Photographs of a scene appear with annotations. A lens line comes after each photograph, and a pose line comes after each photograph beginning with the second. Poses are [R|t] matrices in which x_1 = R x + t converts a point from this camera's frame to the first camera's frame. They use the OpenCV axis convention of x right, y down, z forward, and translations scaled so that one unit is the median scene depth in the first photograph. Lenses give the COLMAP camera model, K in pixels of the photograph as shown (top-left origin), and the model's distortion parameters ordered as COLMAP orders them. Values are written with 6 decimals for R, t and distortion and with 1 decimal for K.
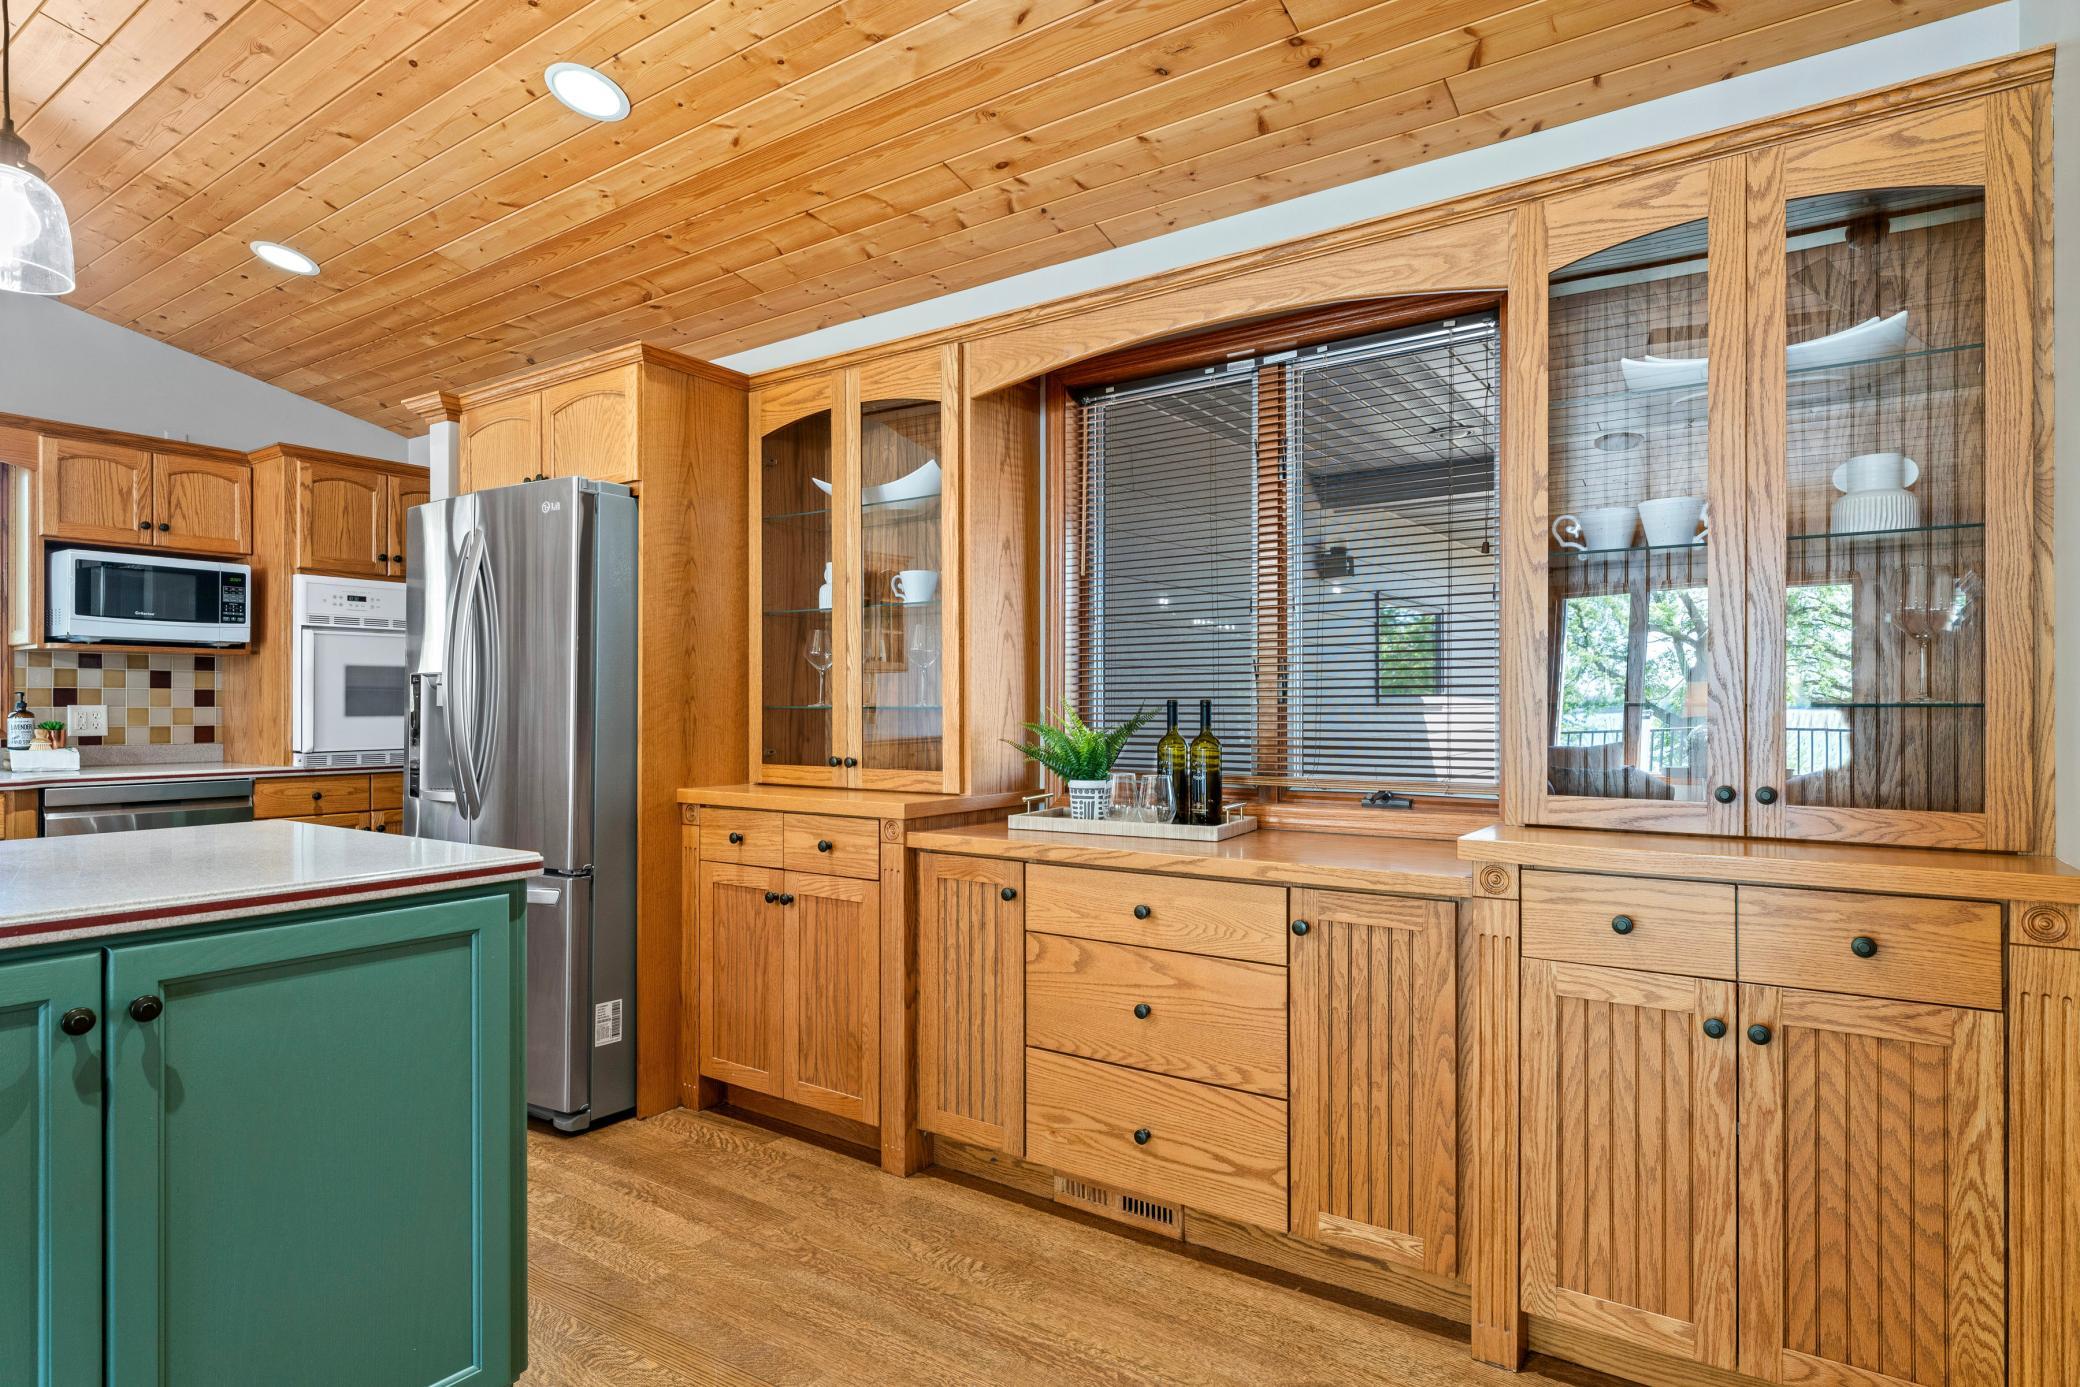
lens RADIAL K [[1118.3, 0, 1040.1], [0, 1118.3, 702.7], [0, 0, 1]] dist [-0.001310, -0.000116]
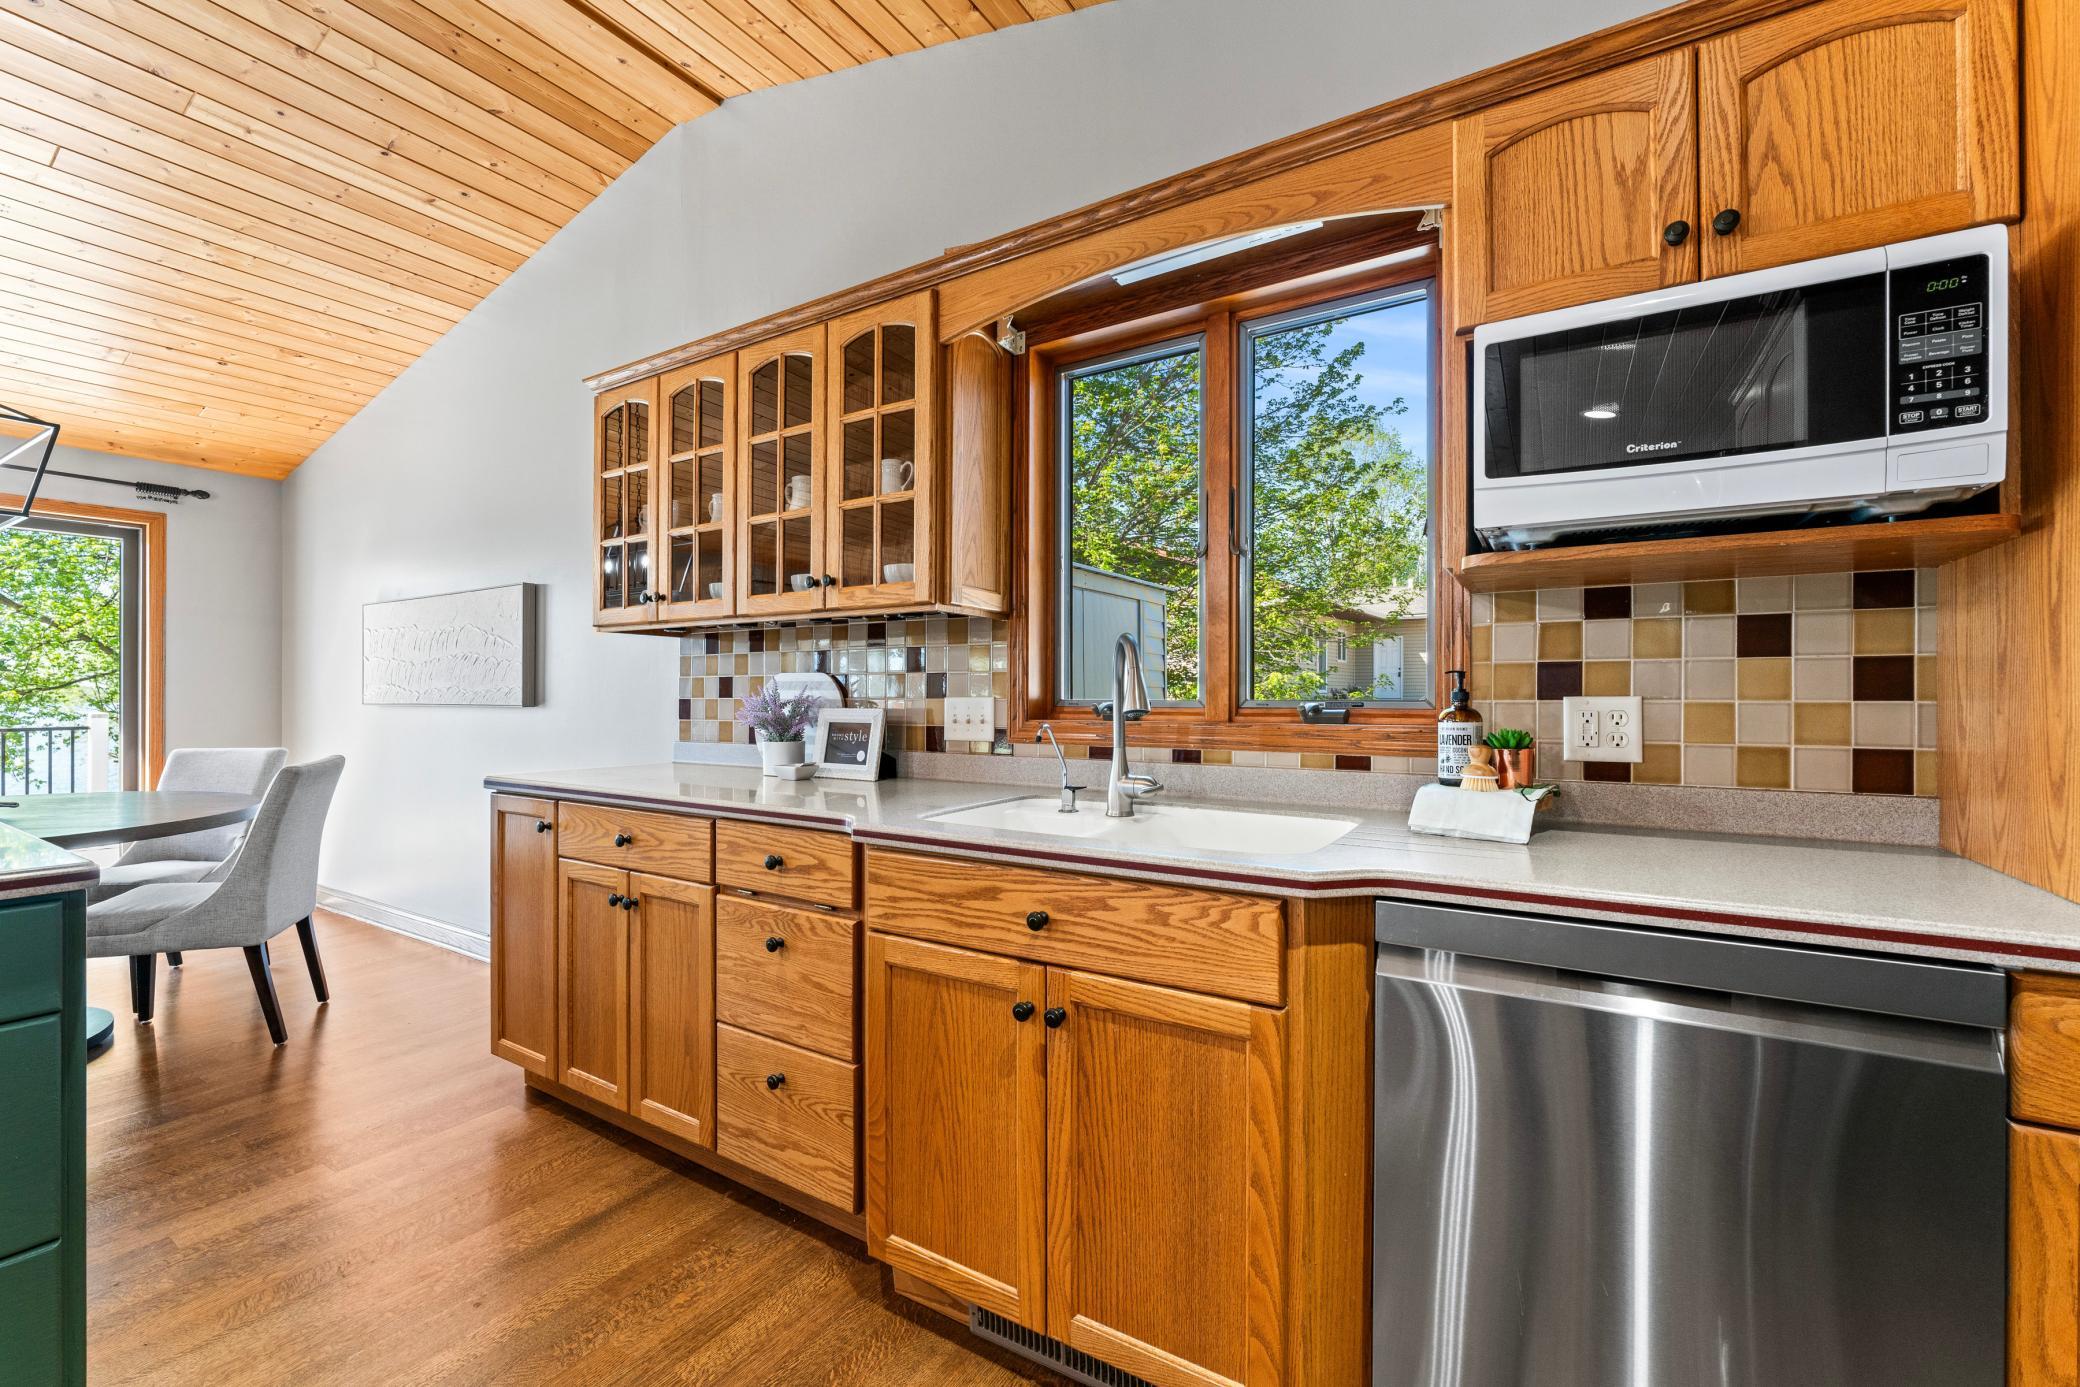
lens RADIAL K [[855.5, 0, 1032.6], [0, 855.5, 697.7], [0, 0, 1]] dist [-0.007356, -0.000240]
pose [[0.053868, -0.001517, -0.998547, -0.722165], [0.000467, 0.999999, -0.001494, 0.004380], [0.998548, -0.000385, 0.053869, 1.059817]]
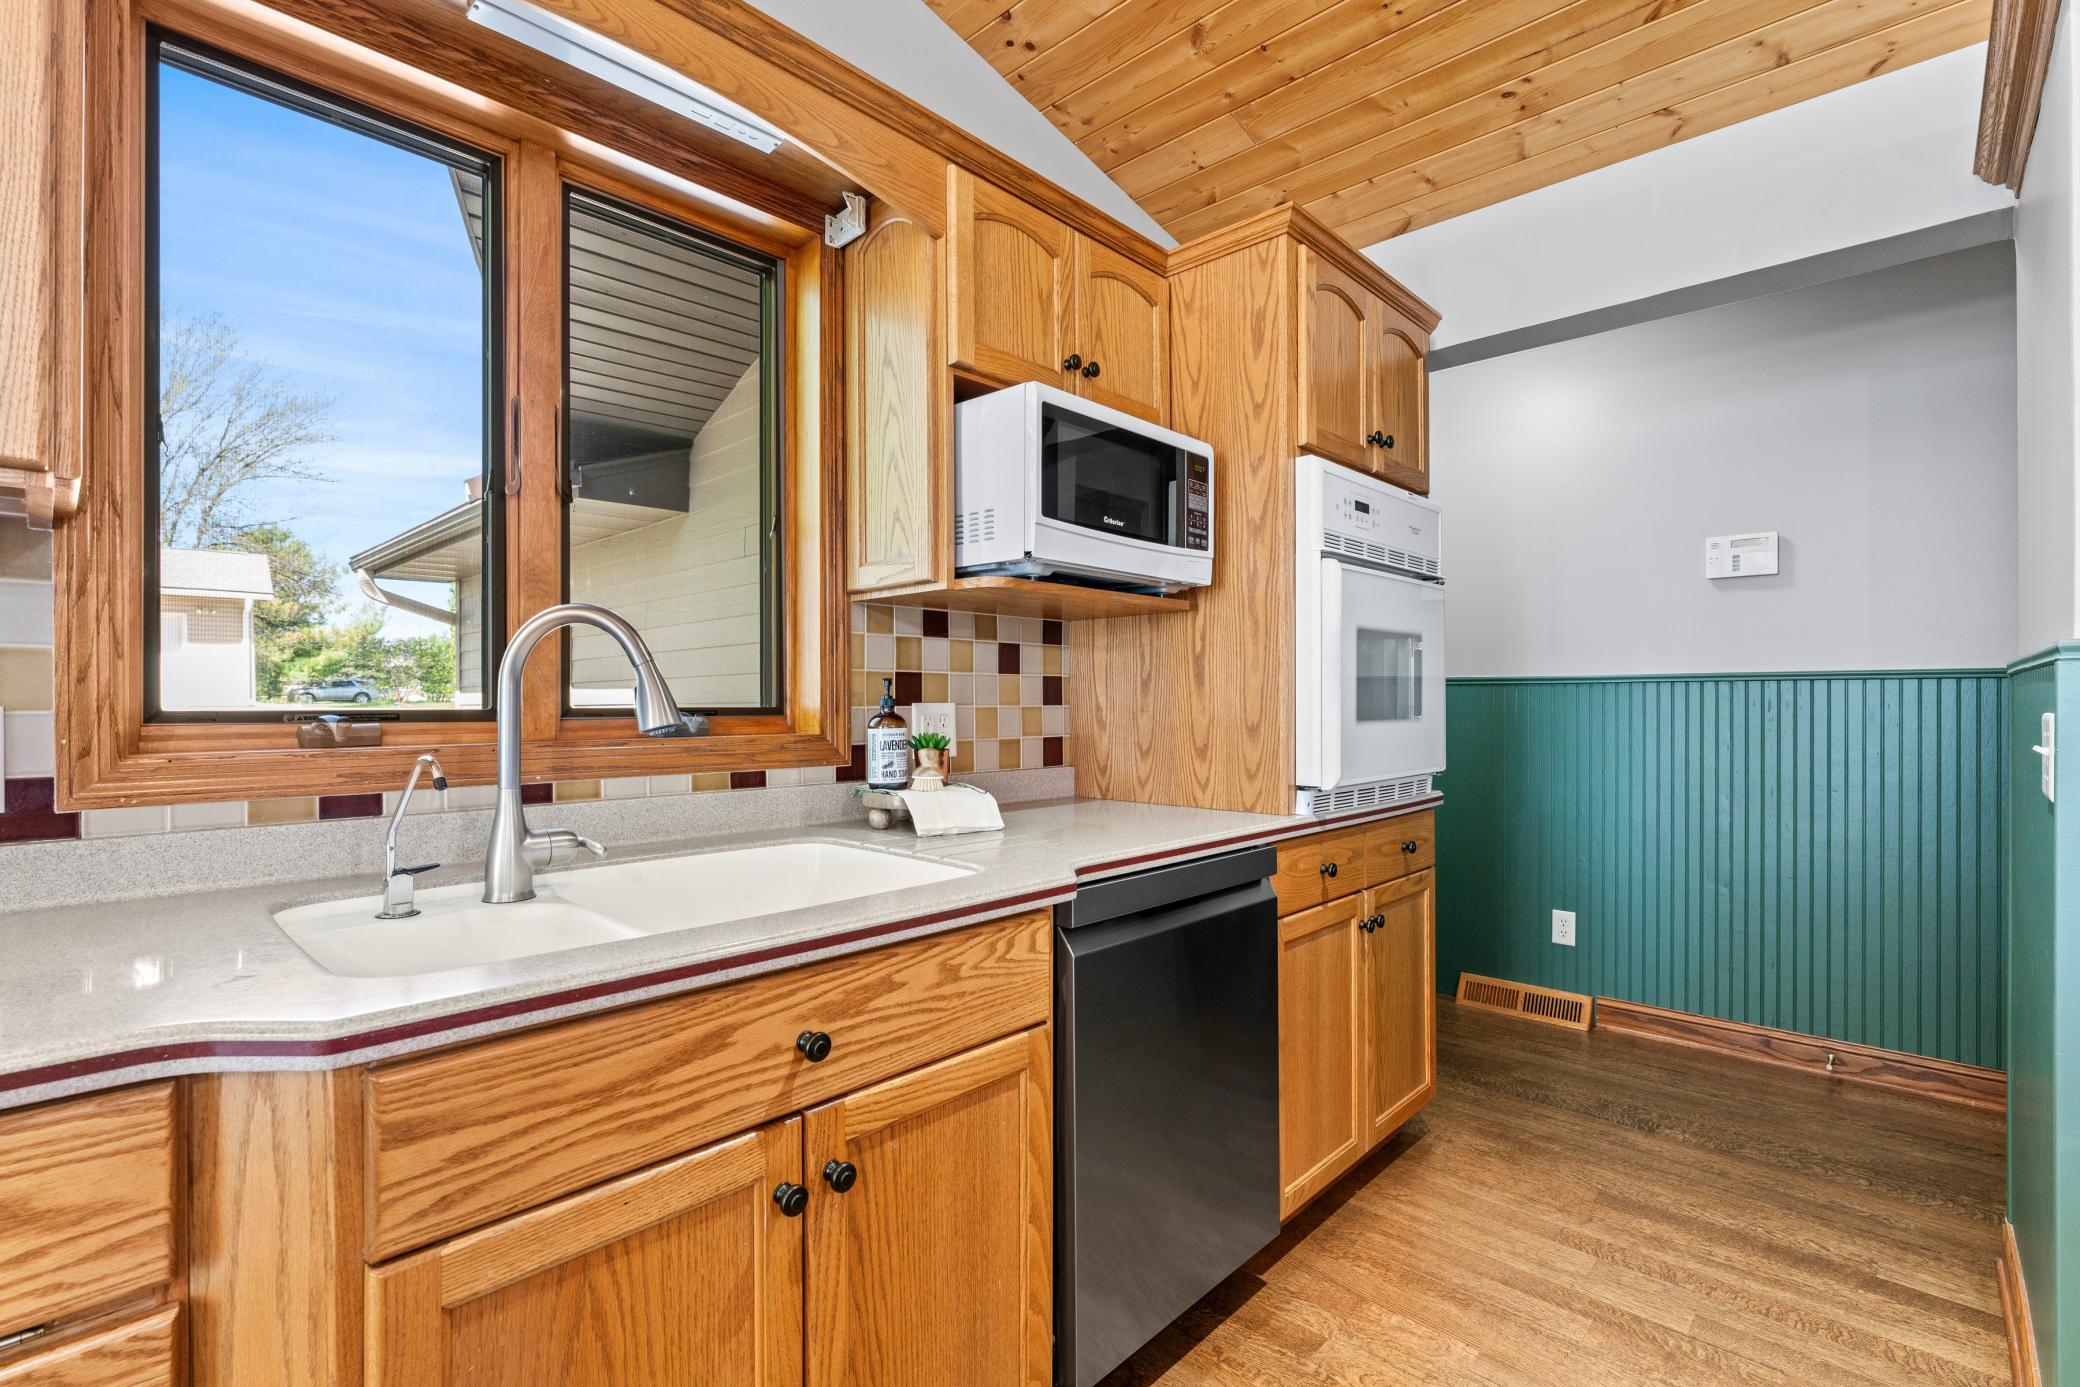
lens RADIAL K [[942.9, 0, 1037.0], [0, 942.9, 703.9], [0, 0, 1]] dist [-0.000077, 0.000996]
pose [[0.989056, -0.004471, -0.147475, -1.048771], [0.004990, 0.999983, 0.003150, 0.002102], [0.147458, -0.003851, 0.989061, 0.773847]]
